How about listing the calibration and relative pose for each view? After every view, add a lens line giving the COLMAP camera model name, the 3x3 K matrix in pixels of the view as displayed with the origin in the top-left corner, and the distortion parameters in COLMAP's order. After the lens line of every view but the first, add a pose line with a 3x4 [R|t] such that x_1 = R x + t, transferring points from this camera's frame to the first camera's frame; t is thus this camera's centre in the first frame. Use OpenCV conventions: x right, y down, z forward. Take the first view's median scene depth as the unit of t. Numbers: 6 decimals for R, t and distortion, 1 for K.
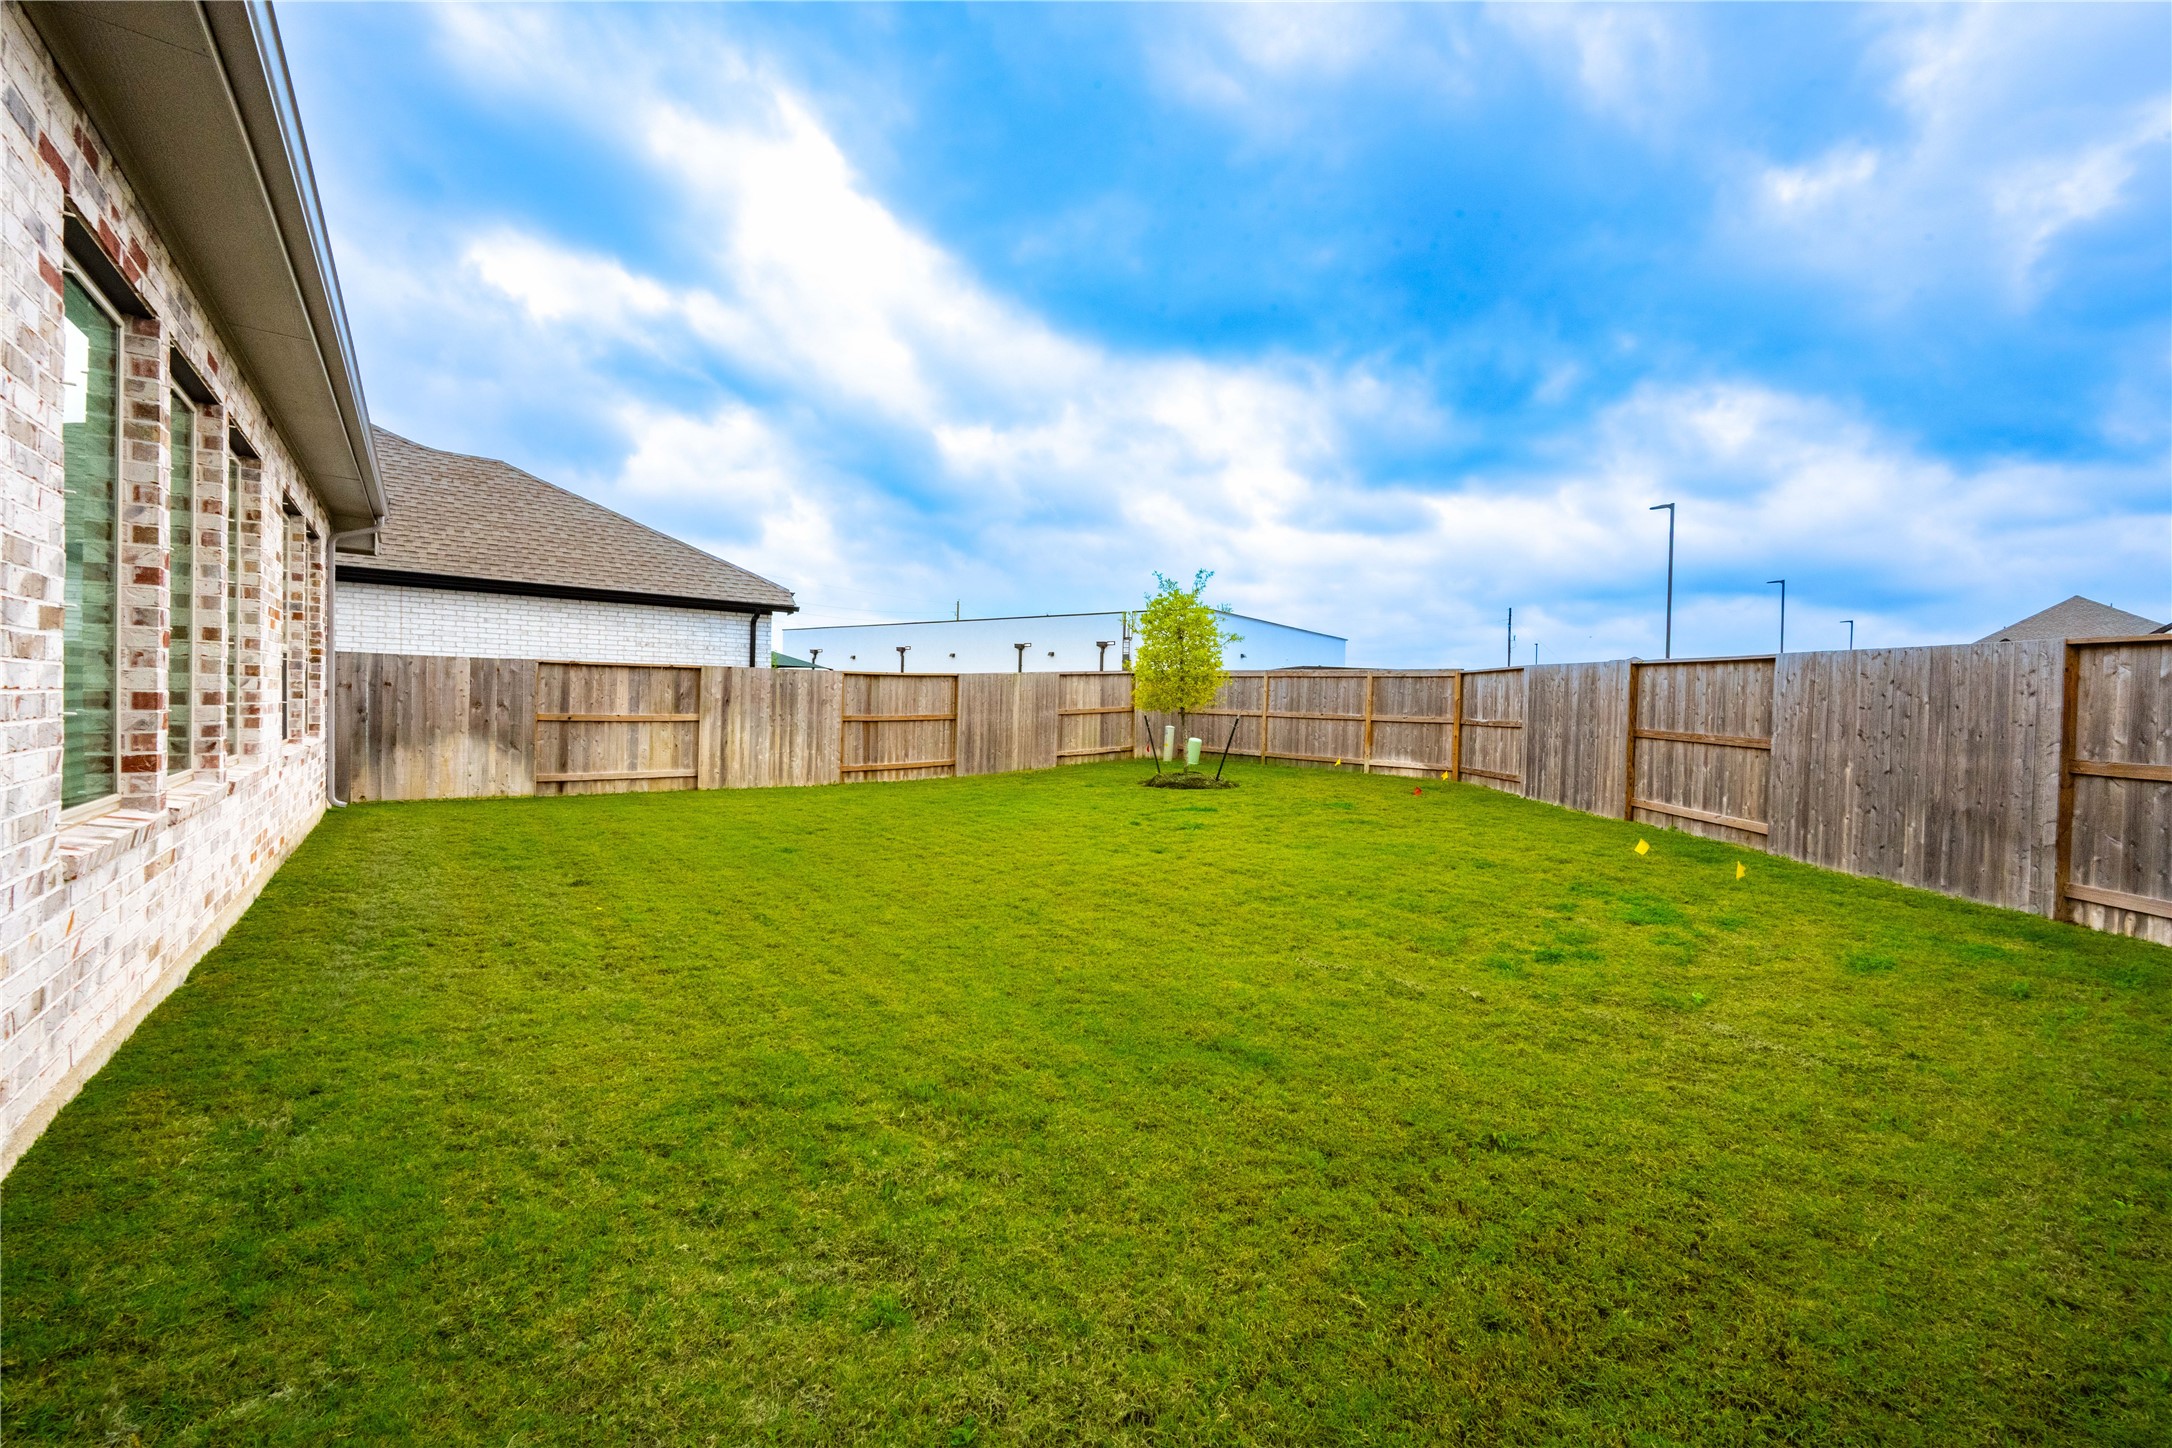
lens RADIAL K [[874.2, 0, 1086.8], [0, 874.2, 724.0], [0, 0, 1]] dist [-0.001130, 0.000322]
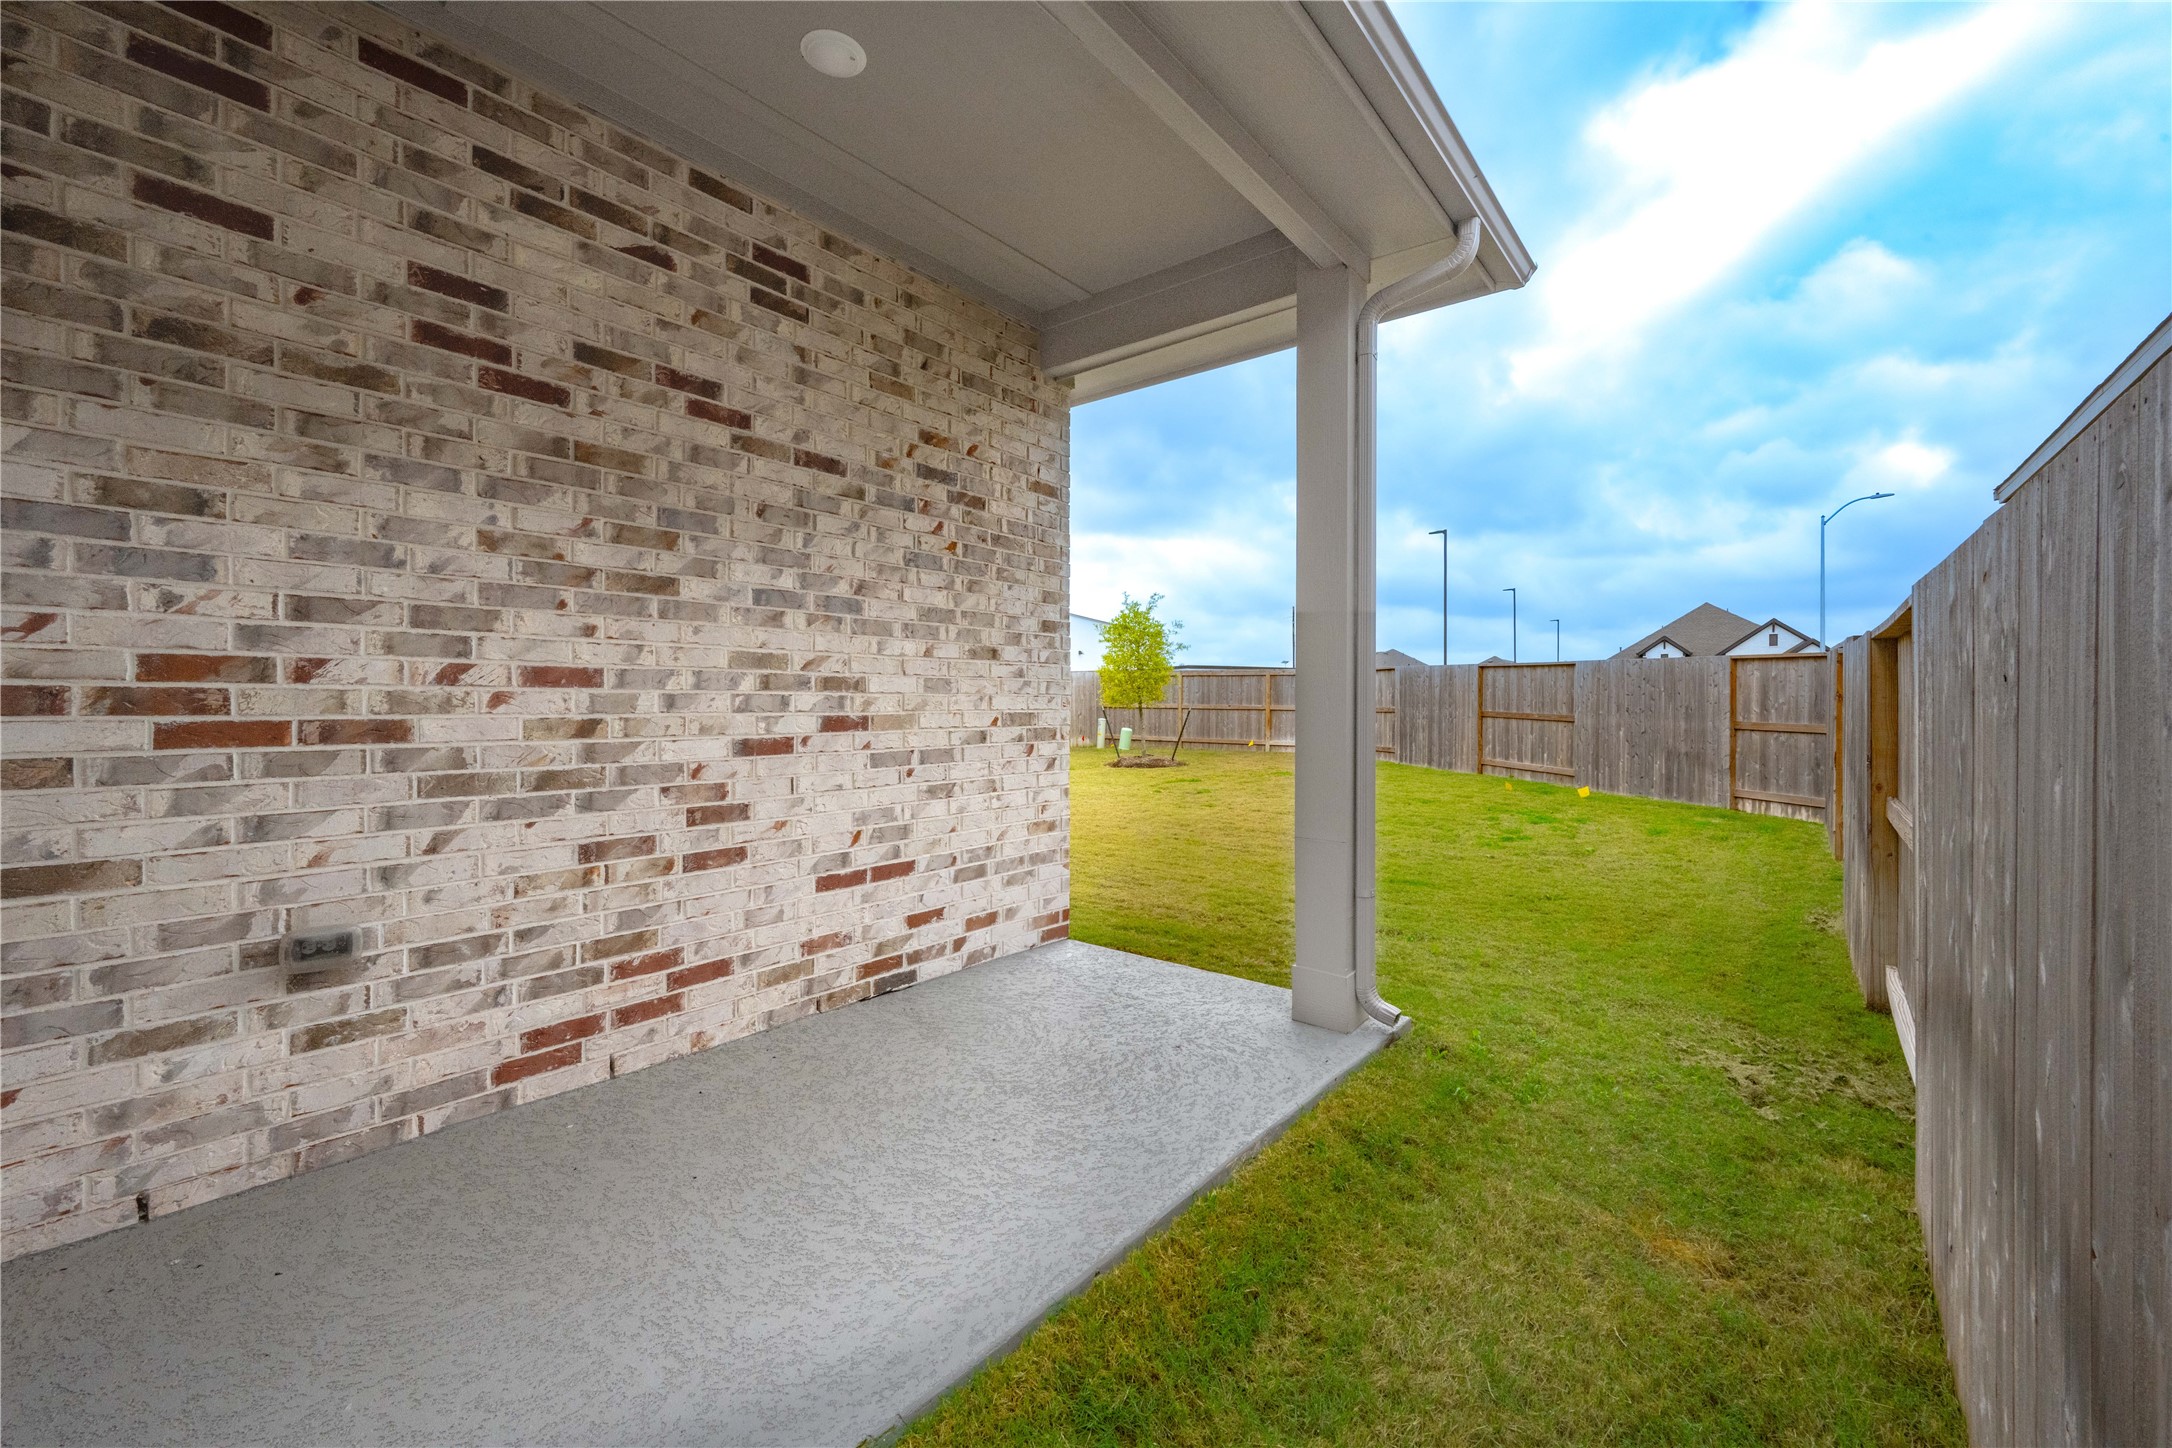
lens RADIAL K [[874.2, 0, 1089.1], [0, 874.2, 711.3], [0, 0, 1]] dist [-0.001130, 0.000322]
pose [[0.972051, -0.025258, 0.233408, -0.403551], [0.027030, 0.999625, -0.004396, -0.005592], [-0.233210, 0.010582, 0.972369, -0.305465]]
